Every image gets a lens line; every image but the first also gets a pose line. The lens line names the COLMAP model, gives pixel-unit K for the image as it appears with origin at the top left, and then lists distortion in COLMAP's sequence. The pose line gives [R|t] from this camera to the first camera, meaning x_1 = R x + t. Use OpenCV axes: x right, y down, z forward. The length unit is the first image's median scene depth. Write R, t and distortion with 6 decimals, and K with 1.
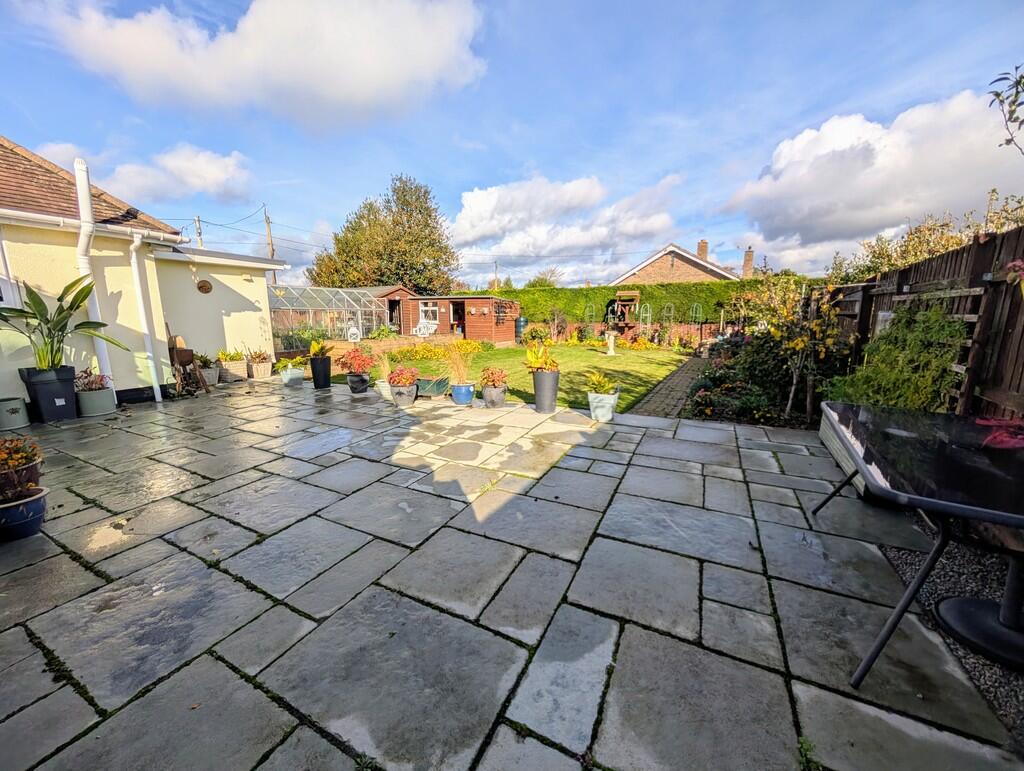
lens RADIAL K [[387.8, 0, 513.9], [0, 387.8, 382.0], [0, 0, 1]] dist [-0.000233, -0.000066]
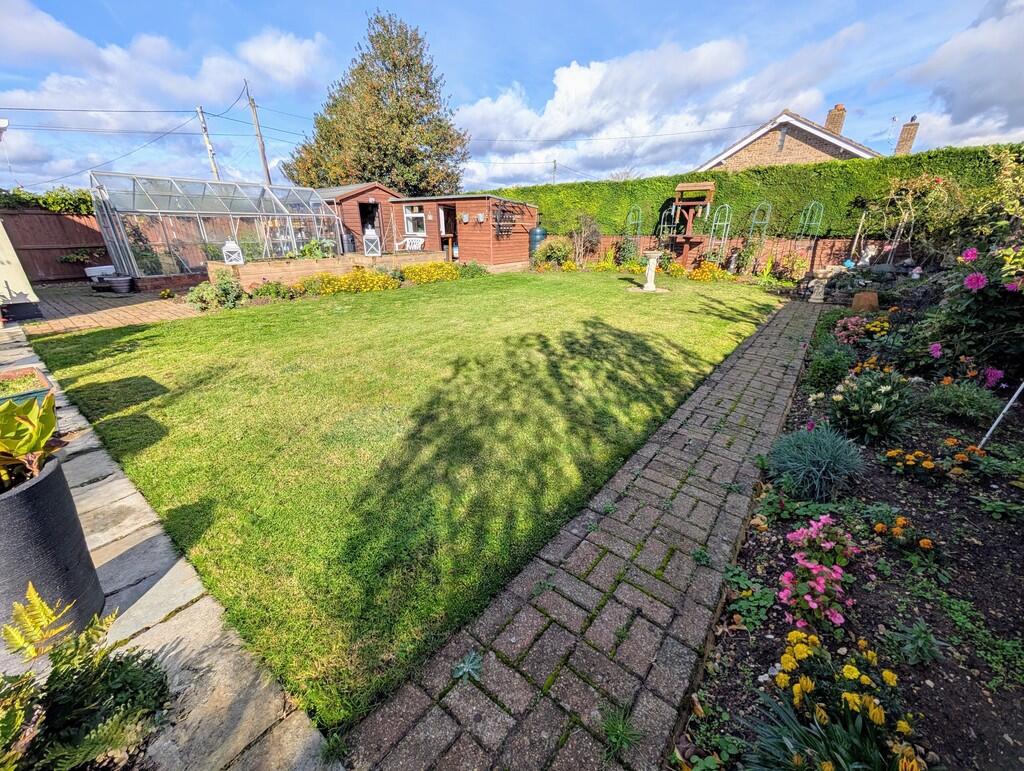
lens RADIAL K [[387.8, 0, 513.9], [0, 387.8, 382.0], [0, 0, 1]] dist [-0.000233, -0.000066]
pose [[0.985563, 0.063351, -0.157012, 0.113537], [-0.029652, 0.977611, 0.208320, -0.038914], [0.166694, -0.200657, 0.965376, 0.261712]]
